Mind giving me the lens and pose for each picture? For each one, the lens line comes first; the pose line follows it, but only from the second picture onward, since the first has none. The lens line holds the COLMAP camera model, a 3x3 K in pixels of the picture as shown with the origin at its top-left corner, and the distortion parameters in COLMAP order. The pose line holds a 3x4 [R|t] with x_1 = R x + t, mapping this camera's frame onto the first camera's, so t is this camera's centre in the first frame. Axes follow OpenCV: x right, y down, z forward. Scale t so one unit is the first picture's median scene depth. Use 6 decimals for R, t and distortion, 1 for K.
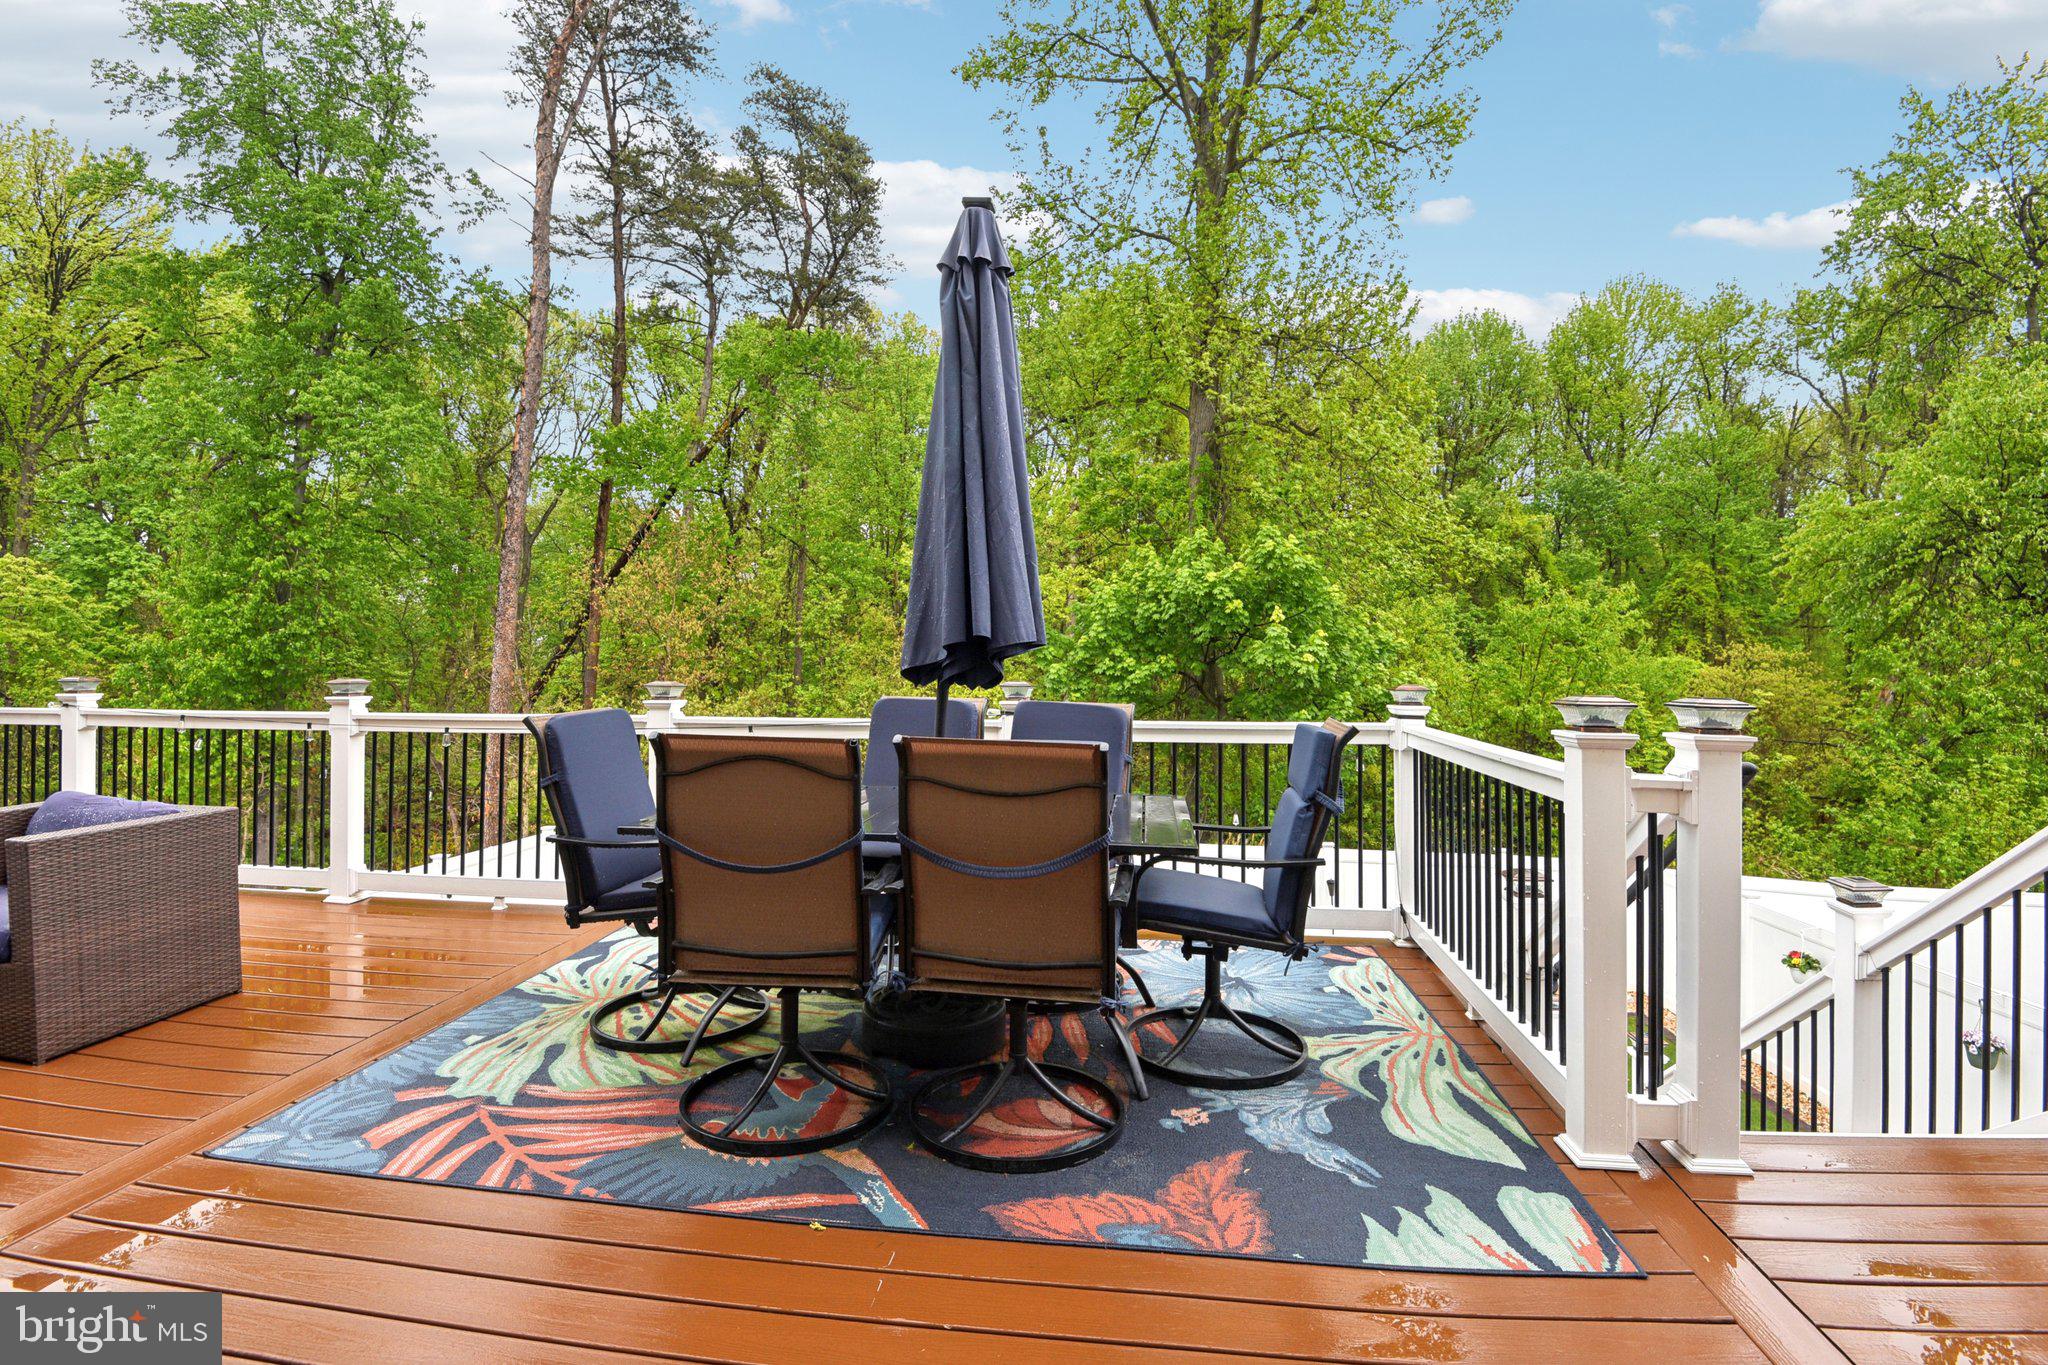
lens RADIAL K [[972.6, 0, 1024.1], [0, 972.6, 636.7], [0, 0, 1]] dist [-0.019606, -0.015425]
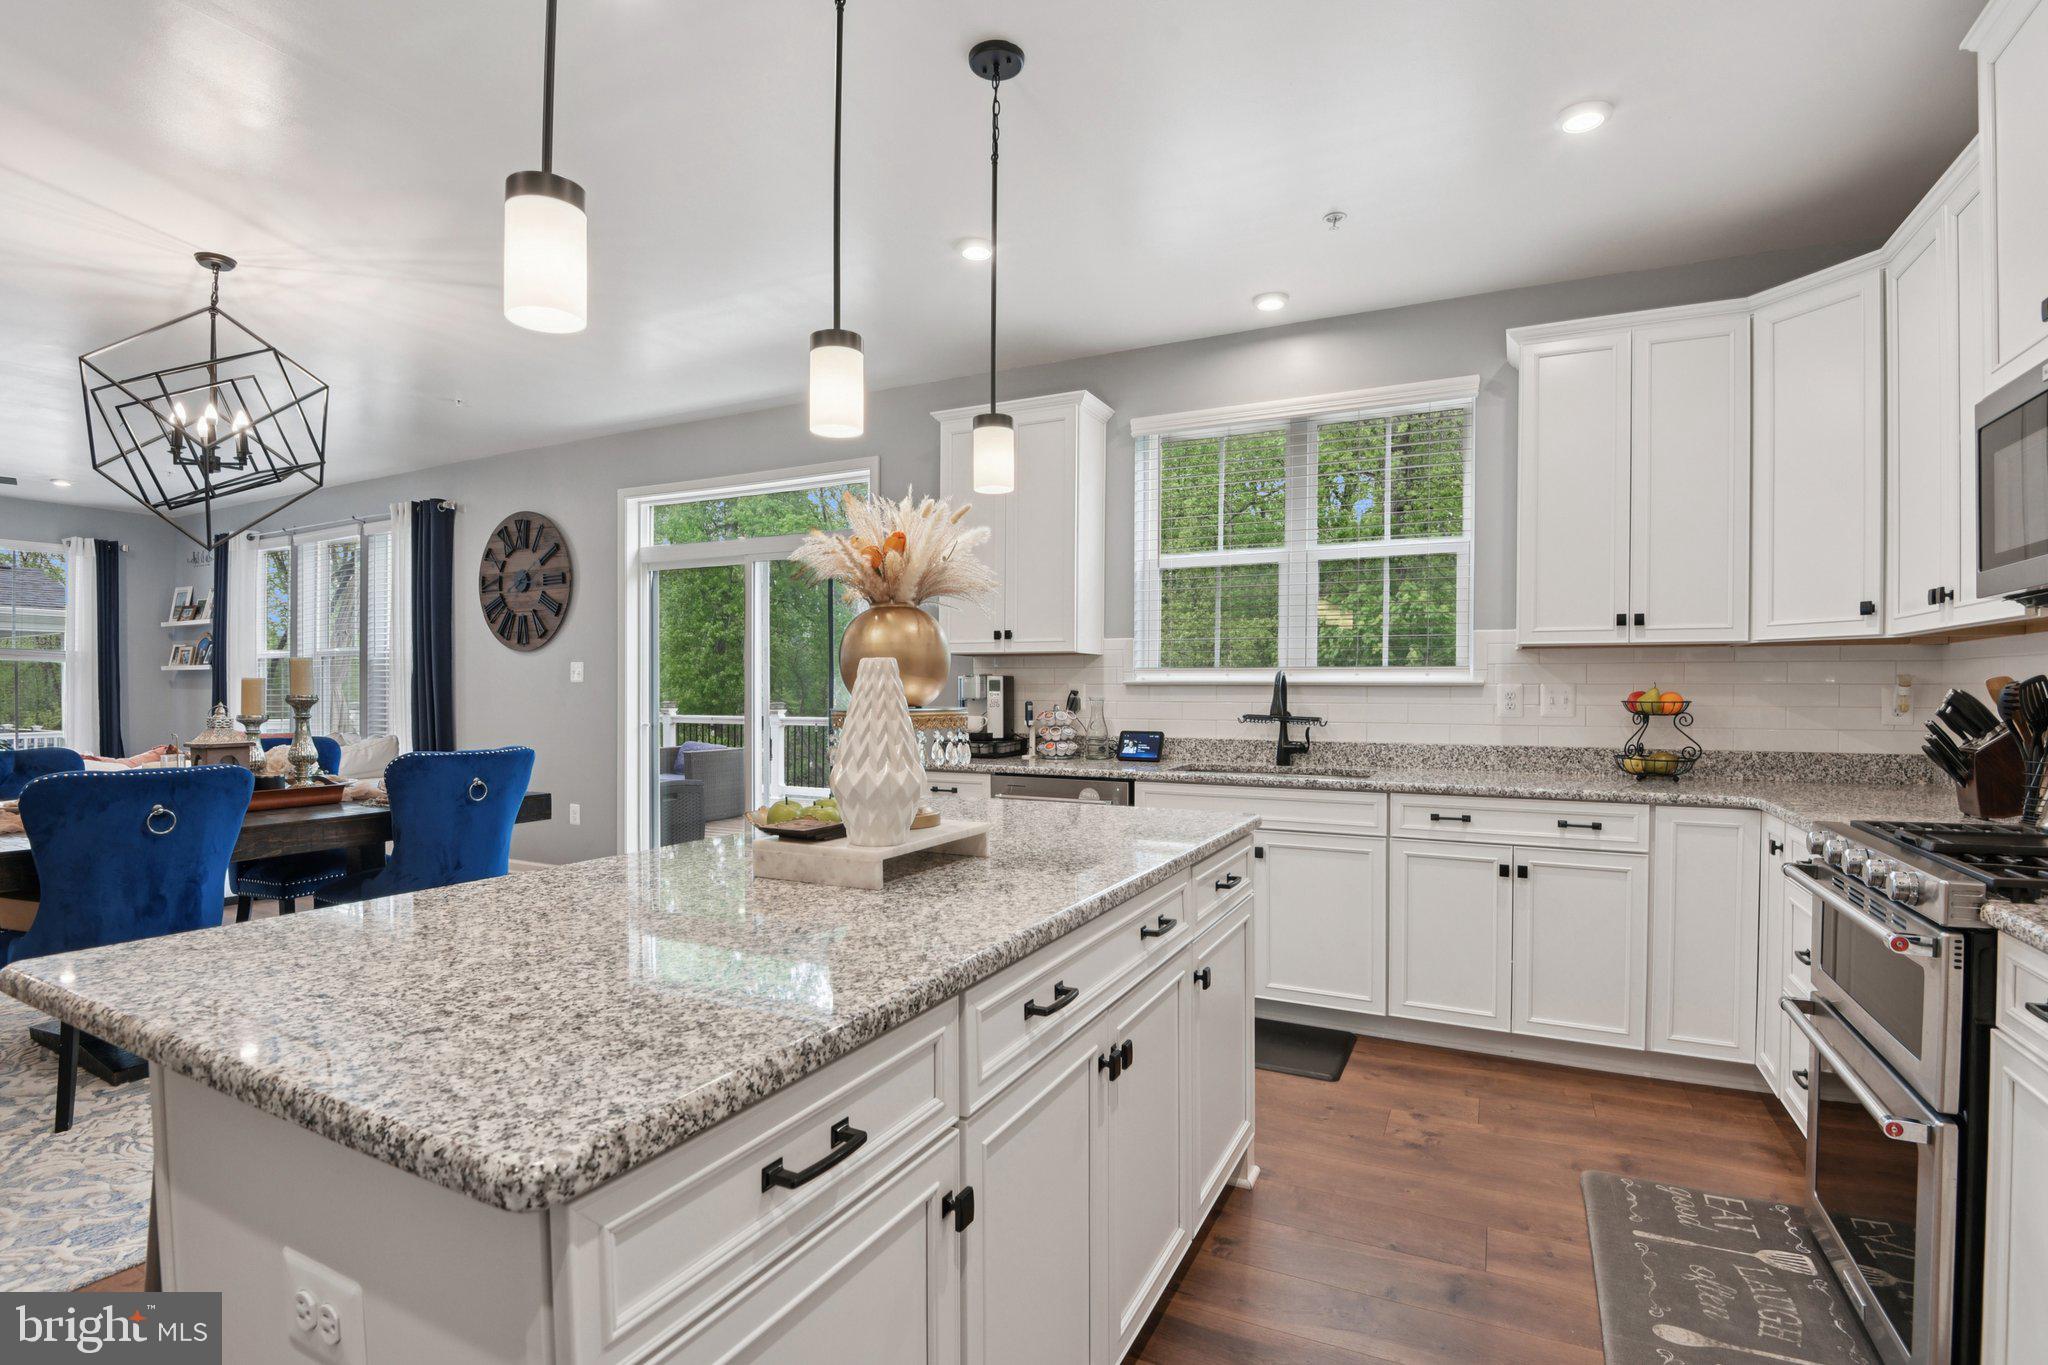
lens RADIAL K [[972.6, 0, 1001.8], [0, 972.6, 682.1], [0, 0, 1]] dist [-0.019606, -0.015425]
pose [[0.936768, -0.007058, -0.349881, 0.131985], [0.012256, 0.999845, 0.012645, -0.006140], [0.349737, -0.016133, 0.936709, -0.226673]]
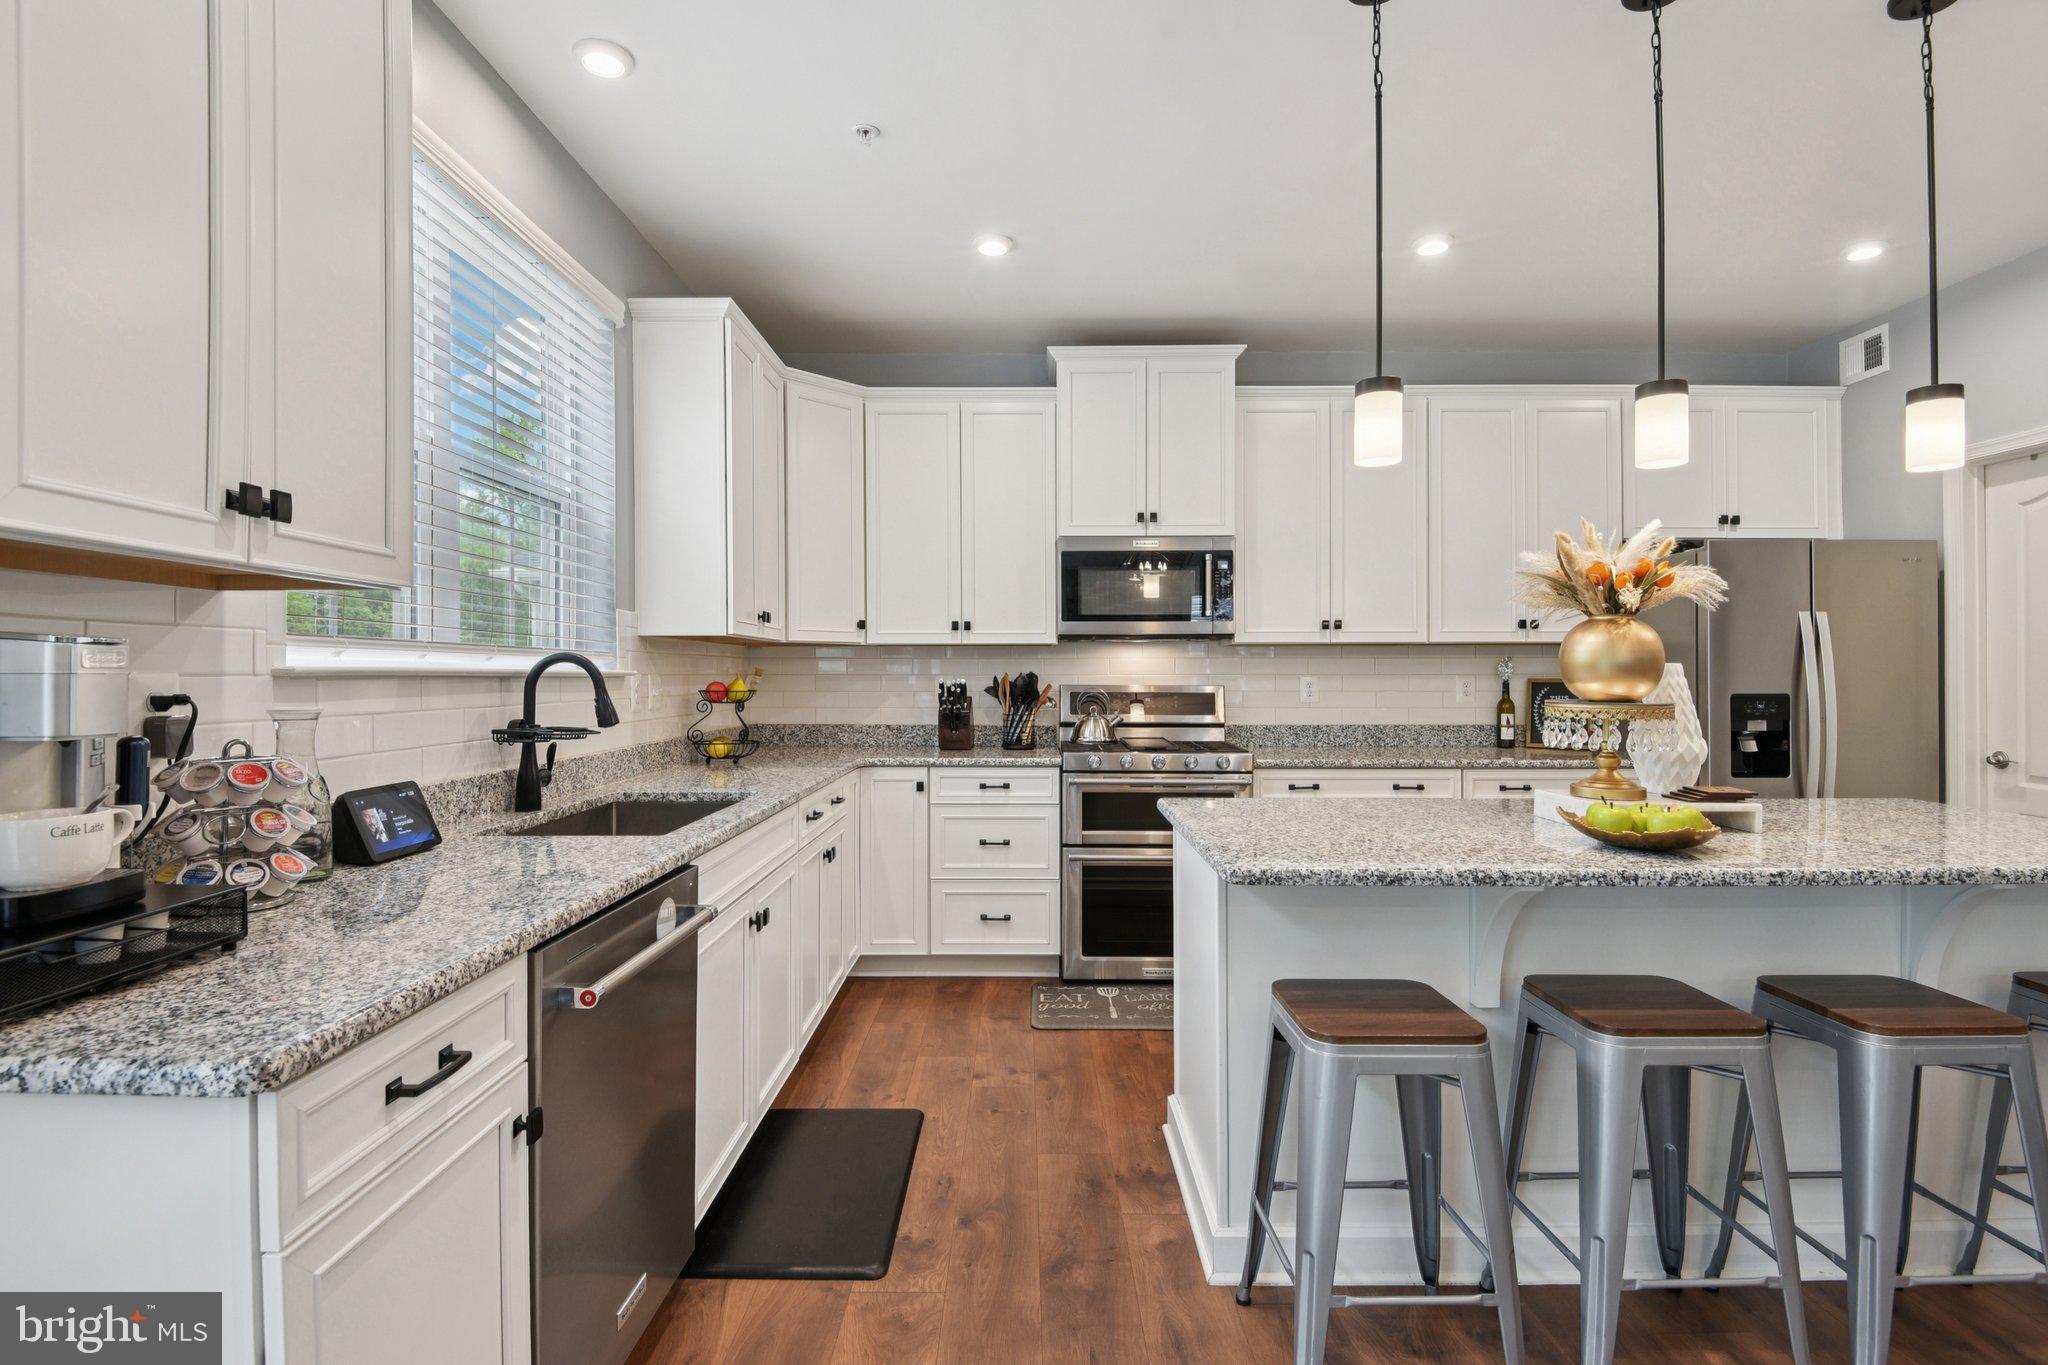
lens RADIAL K [[972.6, 0, 1015.8], [0, 972.6, 676.6], [0, 0, 1]] dist [-0.019606, -0.015425]
pose [[-0.114197, -0.010794, 0.993399, -0.003045], [-0.023238, 0.999696, 0.008191, -0.004648], [-0.993186, -0.022150, -0.114414, -0.072143]]
